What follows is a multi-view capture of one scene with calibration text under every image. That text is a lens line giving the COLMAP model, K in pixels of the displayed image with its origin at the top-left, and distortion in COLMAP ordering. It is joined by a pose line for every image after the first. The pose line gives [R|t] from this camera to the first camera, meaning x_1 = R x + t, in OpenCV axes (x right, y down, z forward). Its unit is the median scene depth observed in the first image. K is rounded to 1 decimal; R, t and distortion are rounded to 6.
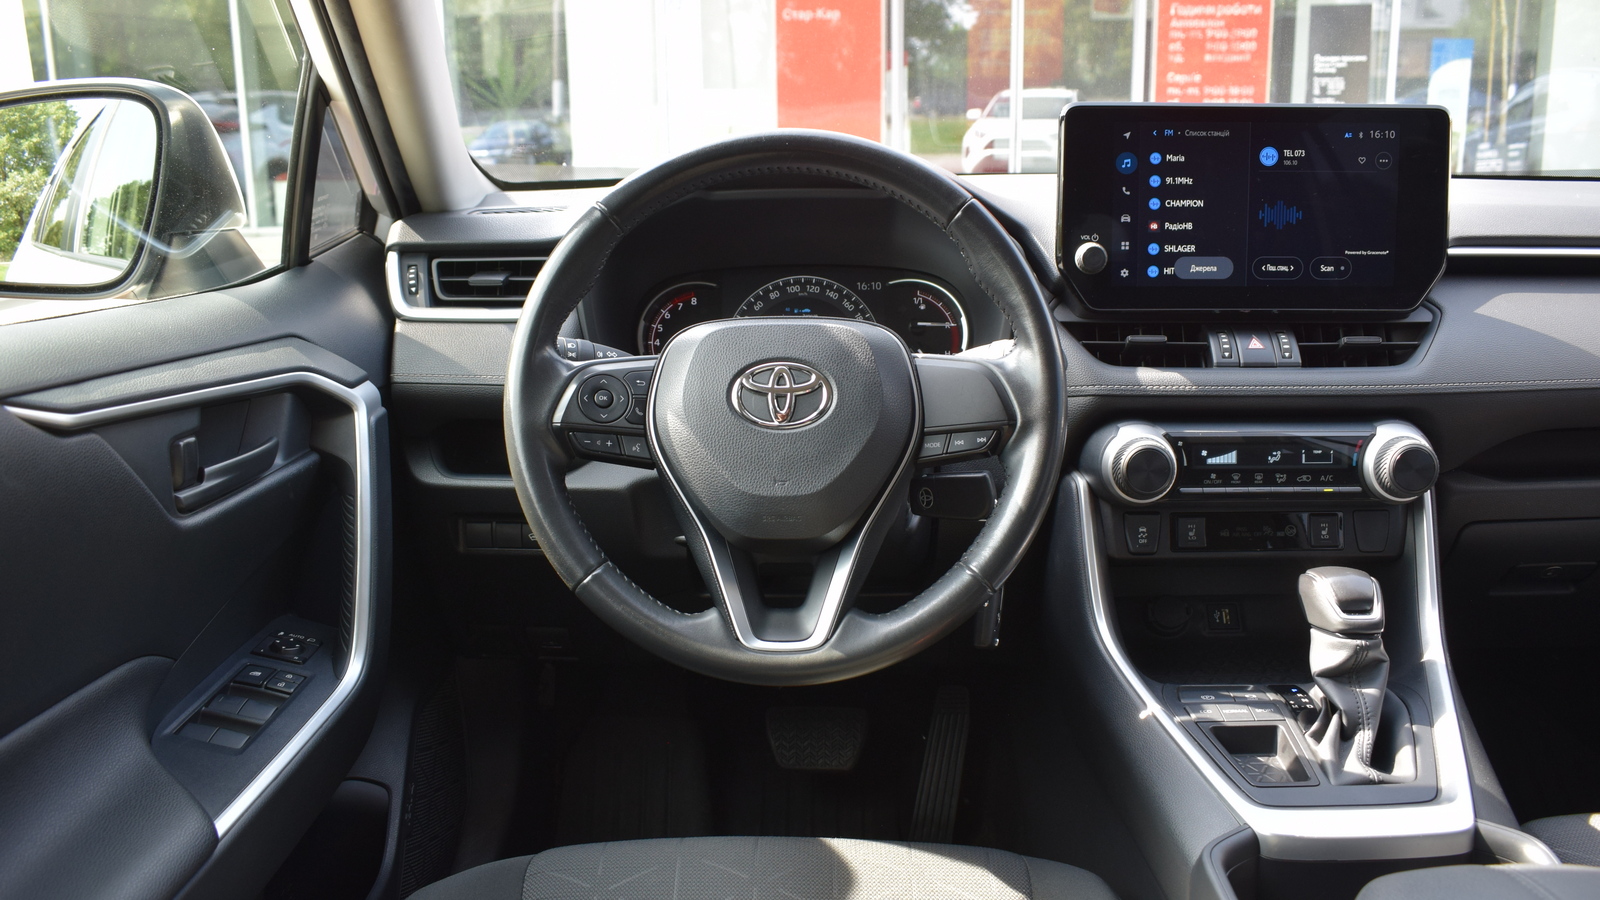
lens RADIAL K [[1327.5, 0, 800.0], [0, 1327.5, 450.0], [0, 0, 1]] dist [-0.085358, -0.000262]
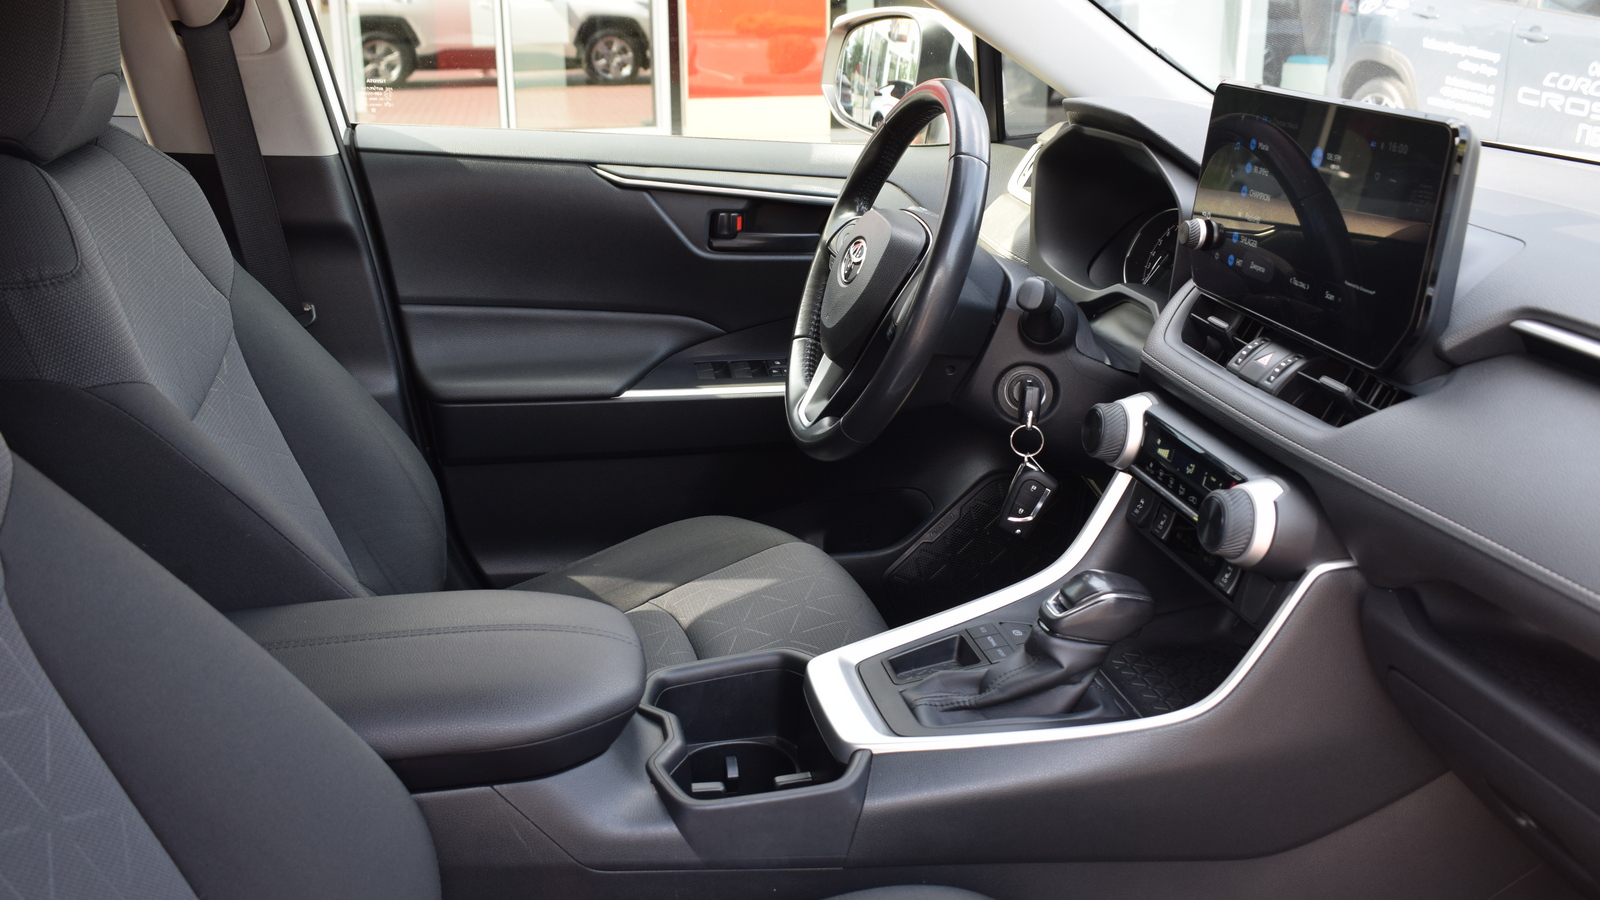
lens RADIAL K [[1539.8, 0, 800.0], [0, 1539.8, 450.0], [0, 0, 1]] dist [-0.009171, -0.007397]
pose [[0.224798, 0.315465, -0.921926, 1.110901], [-0.250747, 0.933007, 0.258116, -0.188278], [0.941590, 0.173147, 0.288840, 0.345040]]
